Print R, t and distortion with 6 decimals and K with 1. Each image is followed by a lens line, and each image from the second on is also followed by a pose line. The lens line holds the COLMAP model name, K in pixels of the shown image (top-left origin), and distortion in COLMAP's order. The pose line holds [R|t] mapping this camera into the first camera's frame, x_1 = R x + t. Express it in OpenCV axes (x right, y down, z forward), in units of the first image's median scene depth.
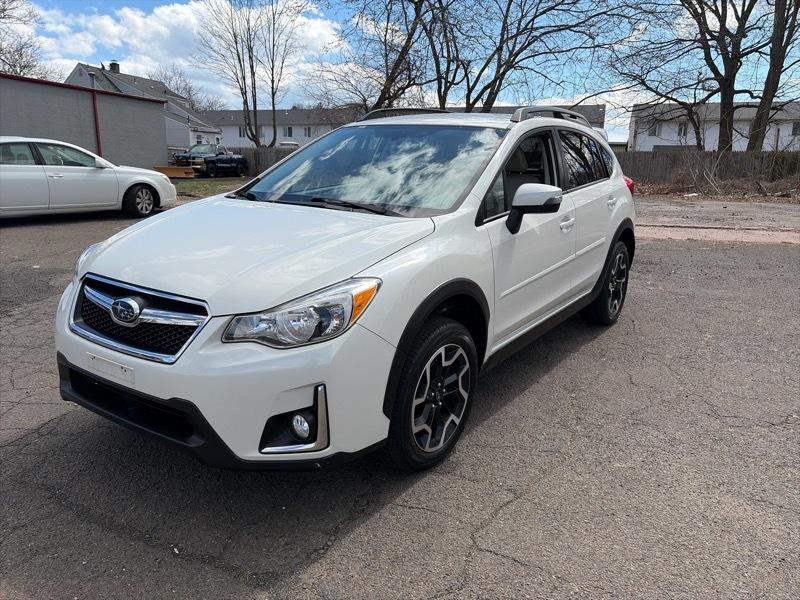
lens RADIAL K [[601.8, 0, 406.0], [0, 601.8, 300.5], [0, 0, 1]] dist [0.049406, -0.041584]
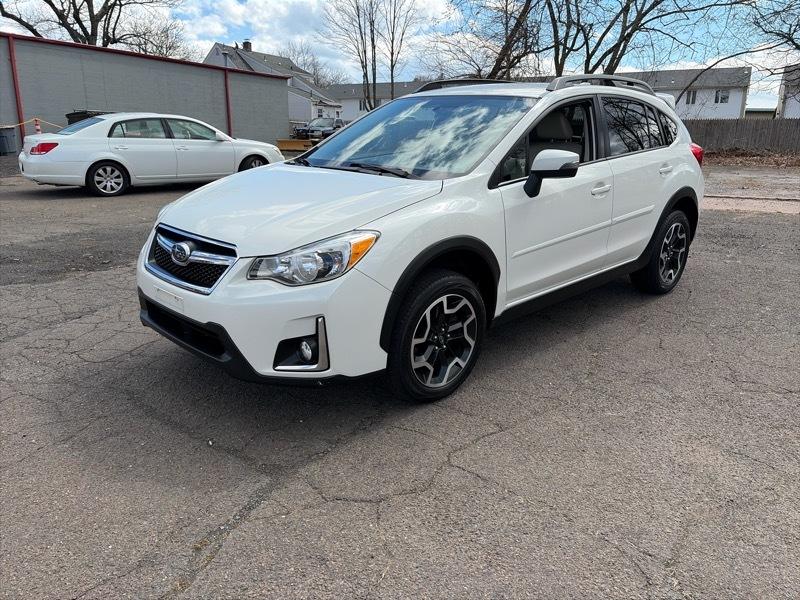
lens RADIAL K [[601.8, 0, 407.2], [0, 601.8, 303.2], [0, 0, 1]] dist [0.049406, -0.041584]
pose [[0.981811, 0.043685, -0.184766, 0.139767], [-0.034904, 0.998113, 0.050511, 0.025415], [0.186624, -0.043143, 0.981484, -0.083828]]
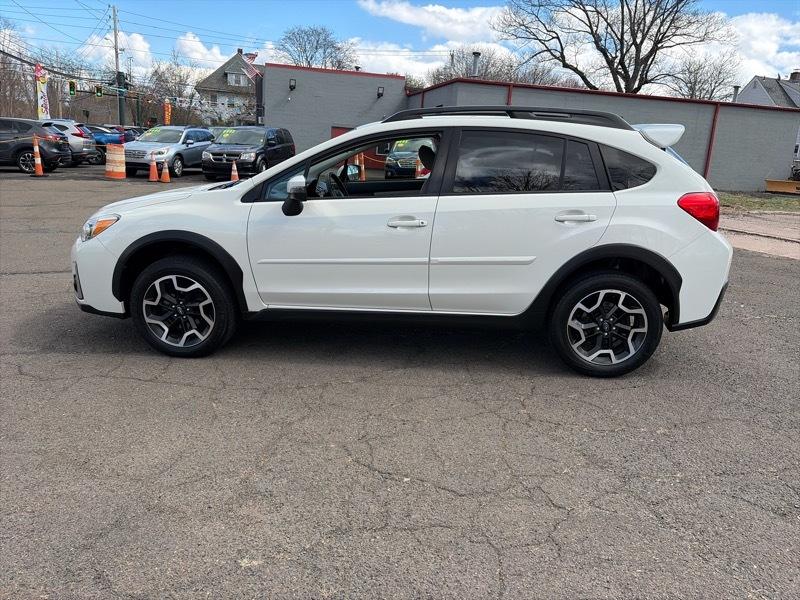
lens RADIAL K [[601.8, 0, 403.9], [0, 601.8, 298.4], [0, 0, 1]] dist [0.049406, -0.041584]
pose [[0.500803, 0.214201, -0.838638, 1.113717], [-0.234368, 0.966259, 0.106841, -0.110836], [0.833227, 0.143044, 0.534107, 0.475022]]
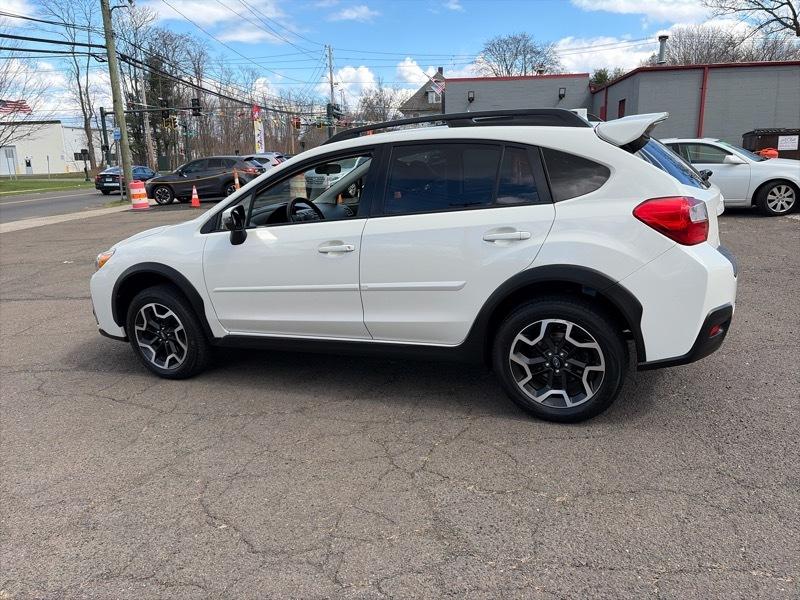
lens RADIAL K [[601.8, 0, 404.8], [0, 601.8, 294.6], [0, 0, 1]] dist [0.049406, -0.041584]
pose [[0.187721, 0.195723, -0.962525, 1.205632], [-0.181202, 0.970027, 0.161908, -0.227986], [0.965363, 0.144018, 0.217560, 0.896959]]
